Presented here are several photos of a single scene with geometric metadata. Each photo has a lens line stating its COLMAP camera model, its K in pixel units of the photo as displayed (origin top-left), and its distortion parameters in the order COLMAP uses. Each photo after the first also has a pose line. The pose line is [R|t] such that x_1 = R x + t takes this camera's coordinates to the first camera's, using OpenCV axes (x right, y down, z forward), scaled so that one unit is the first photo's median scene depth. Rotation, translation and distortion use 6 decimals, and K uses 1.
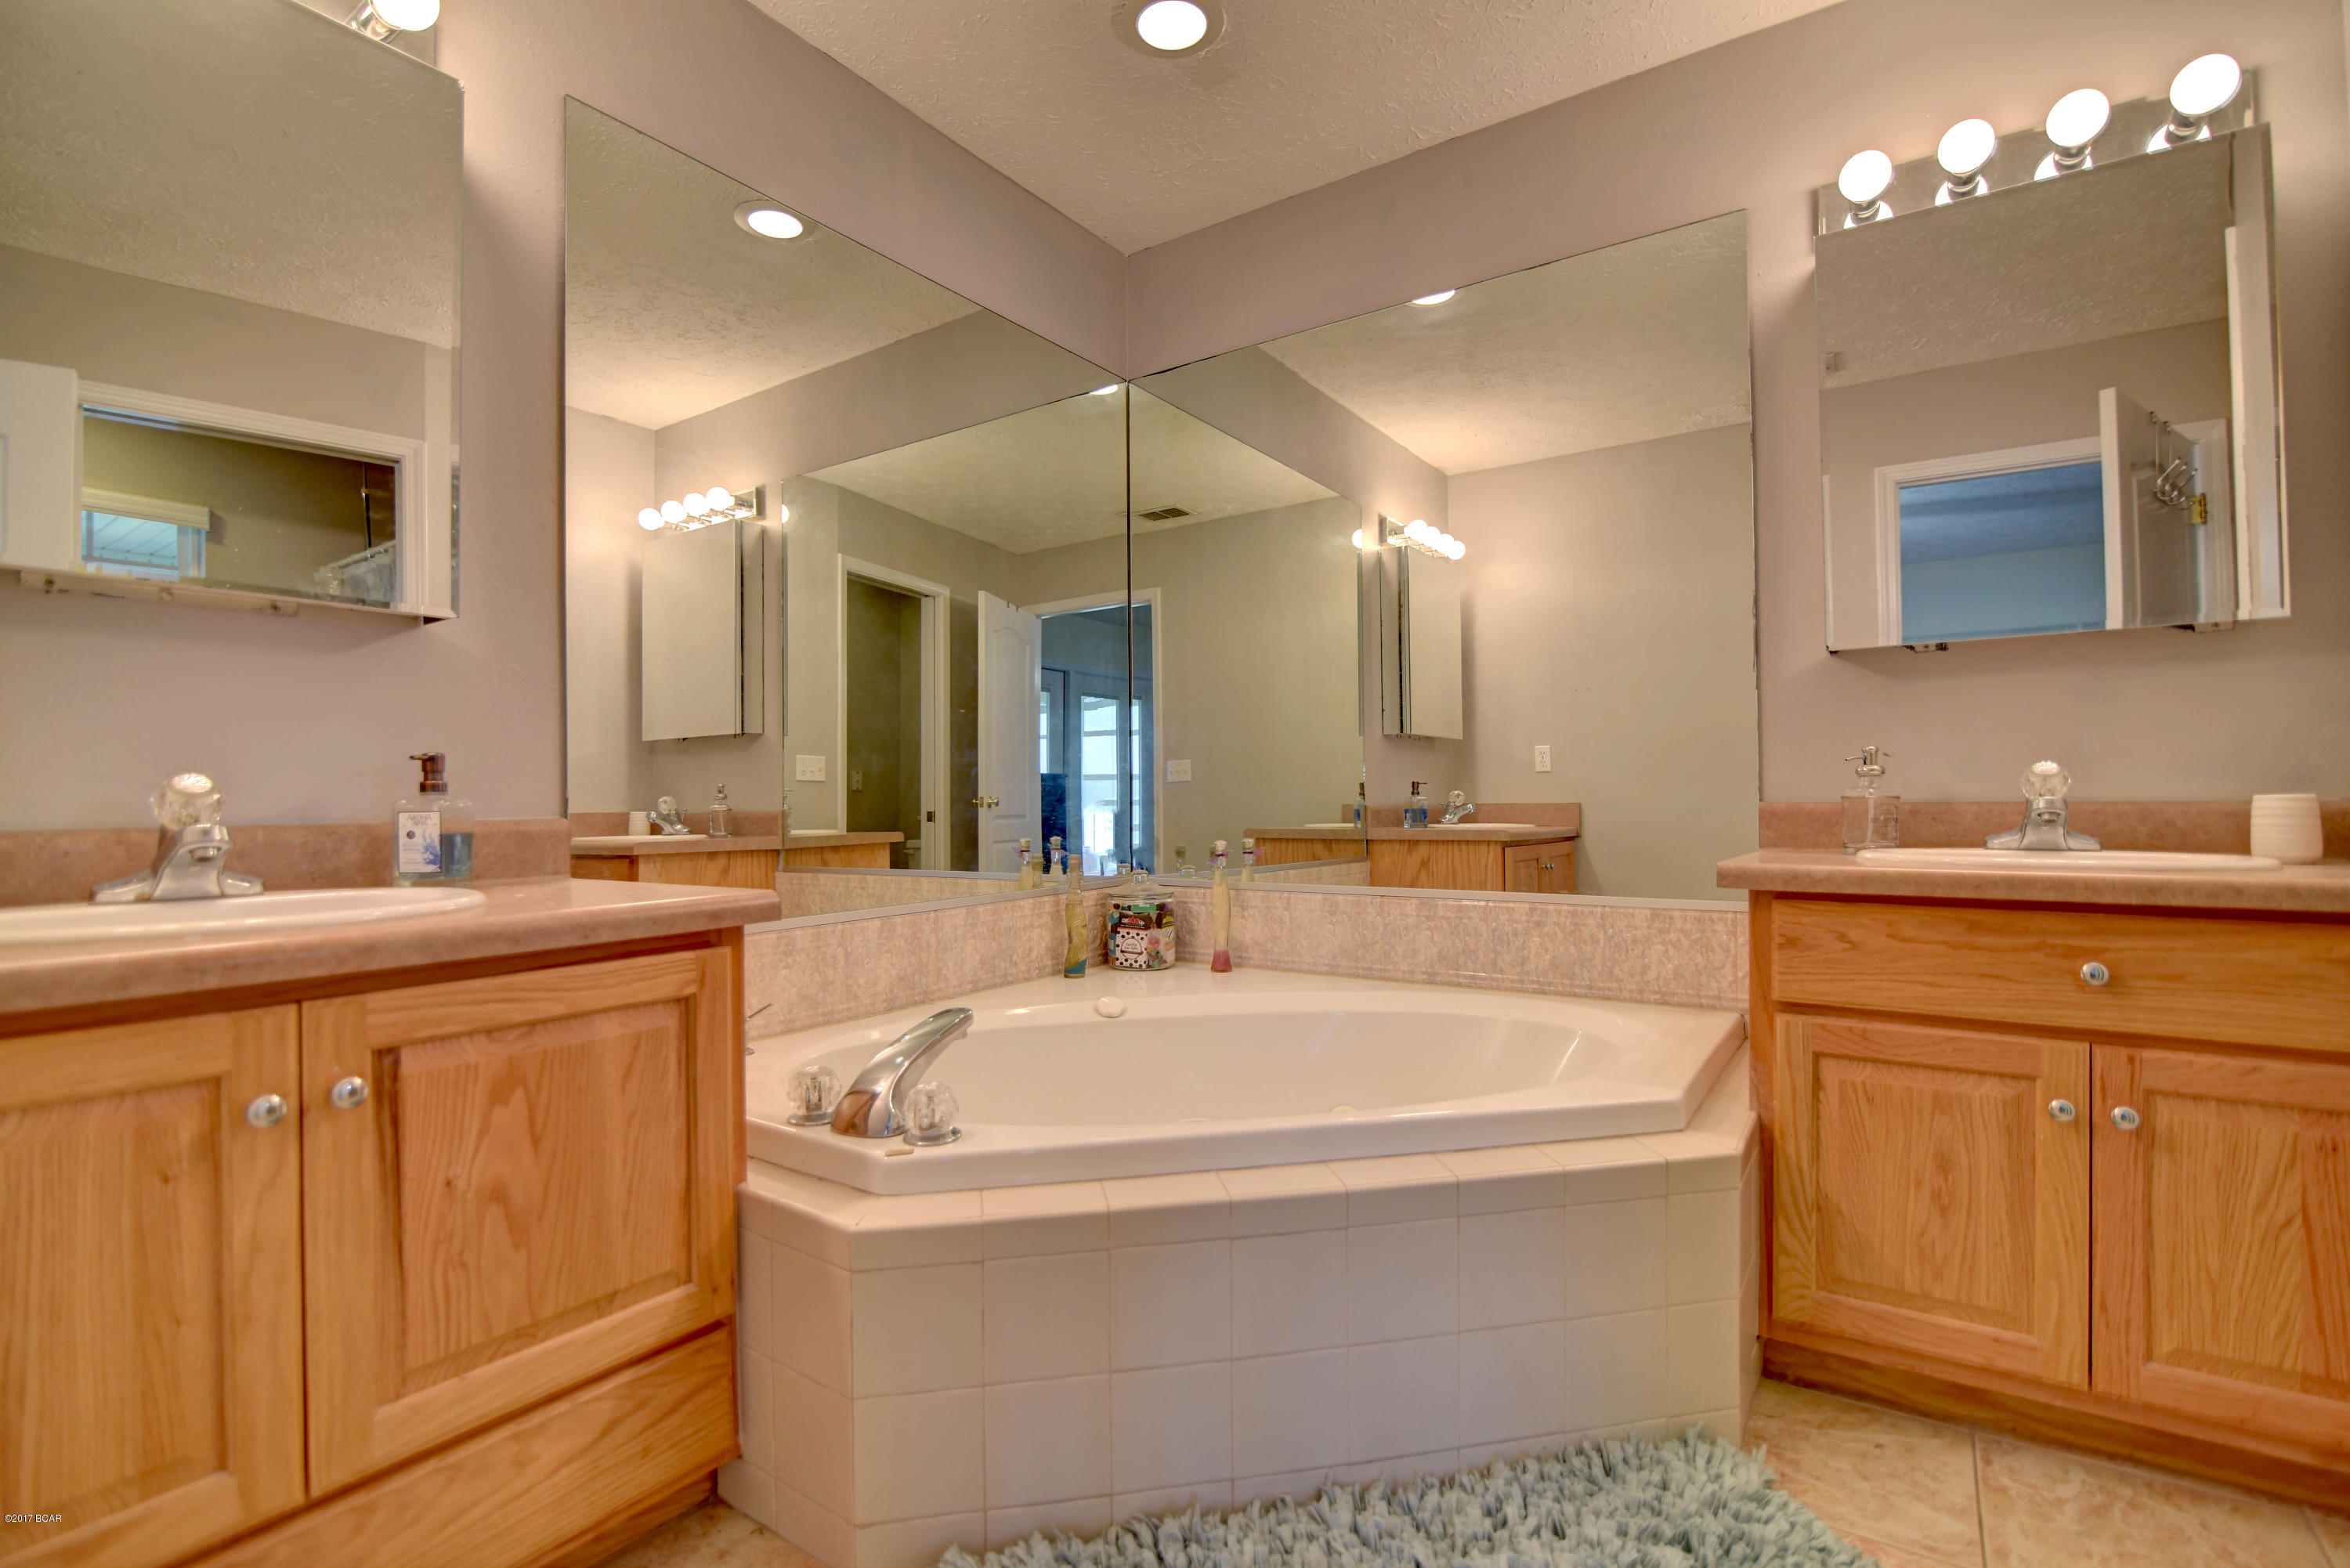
lens RADIAL K [[1090.1, 0, 1173.6], [0, 1090.1, 787.0], [0, 0, 1]] dist [-0.018209, 0.000494]
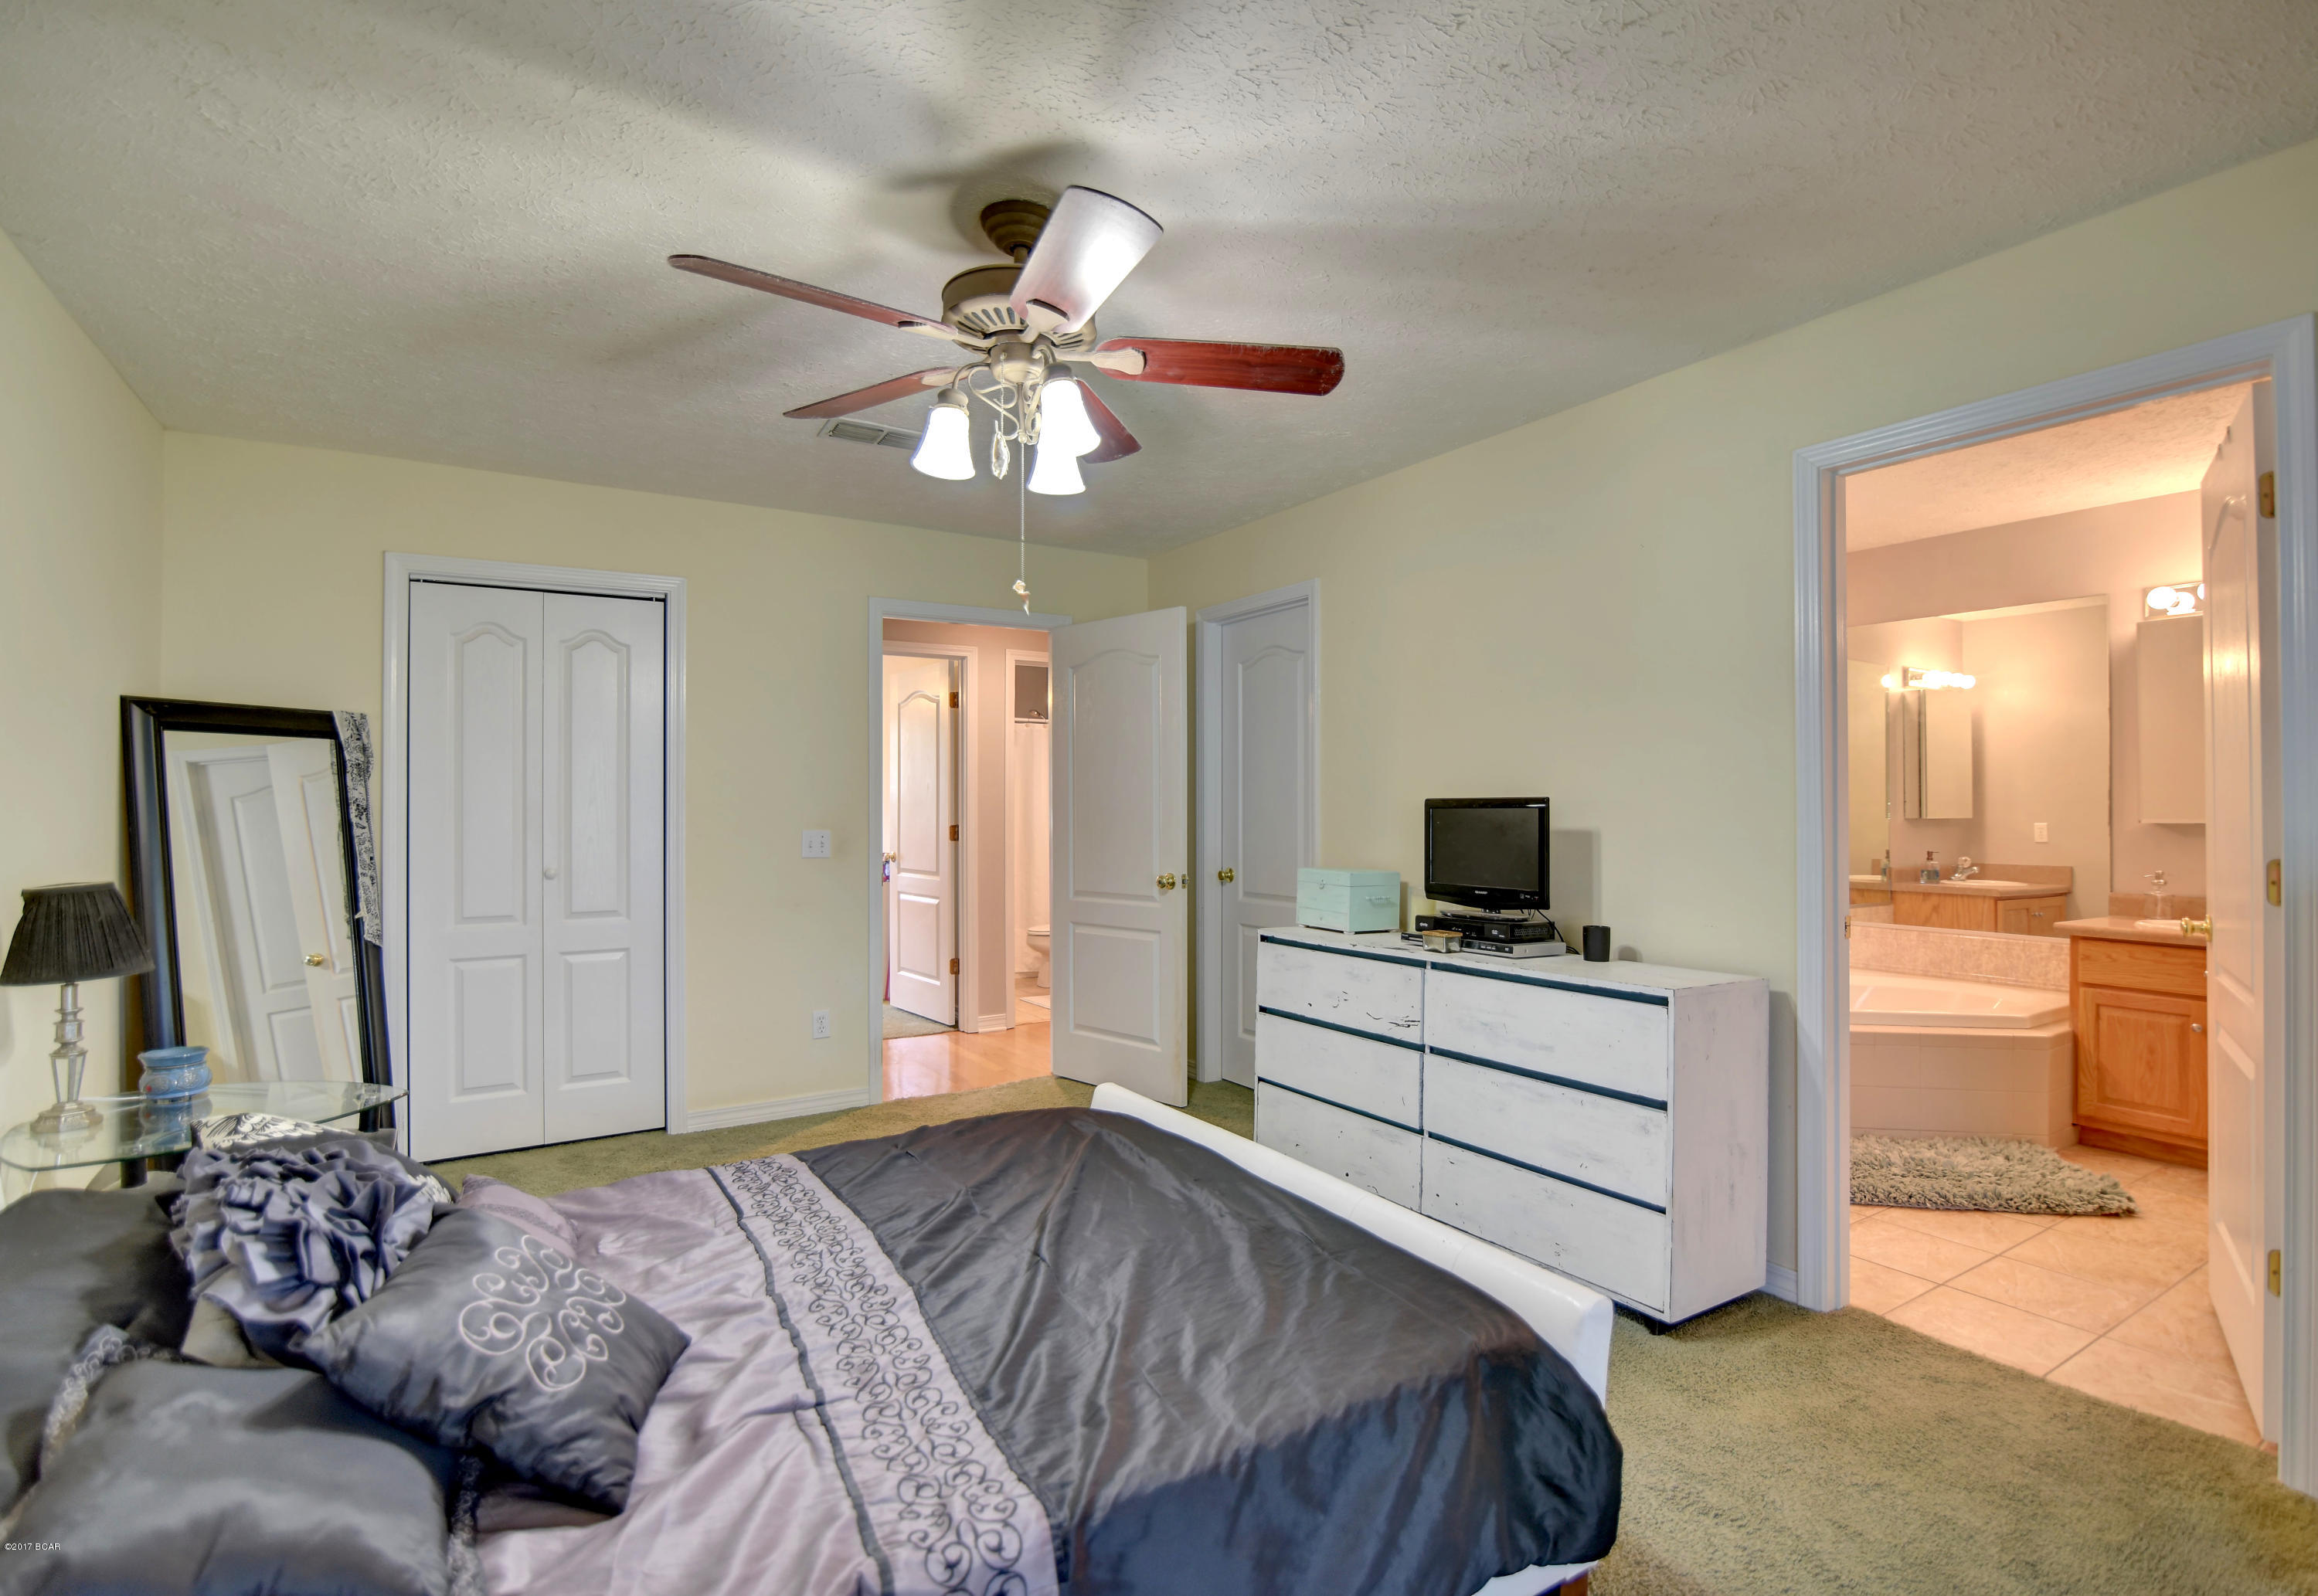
lens RADIAL K [[1147.7, 0, 1171.0], [0, 1147.7, 799.3], [0, 0, 1]] dist [-0.020325, -0.001588]
pose [[0.923209, 0.009085, -0.384191, -0.228229], [-0.005985, 0.999939, 0.009264, -0.144607], [0.384252, -0.006253, 0.923207, -1.381397]]
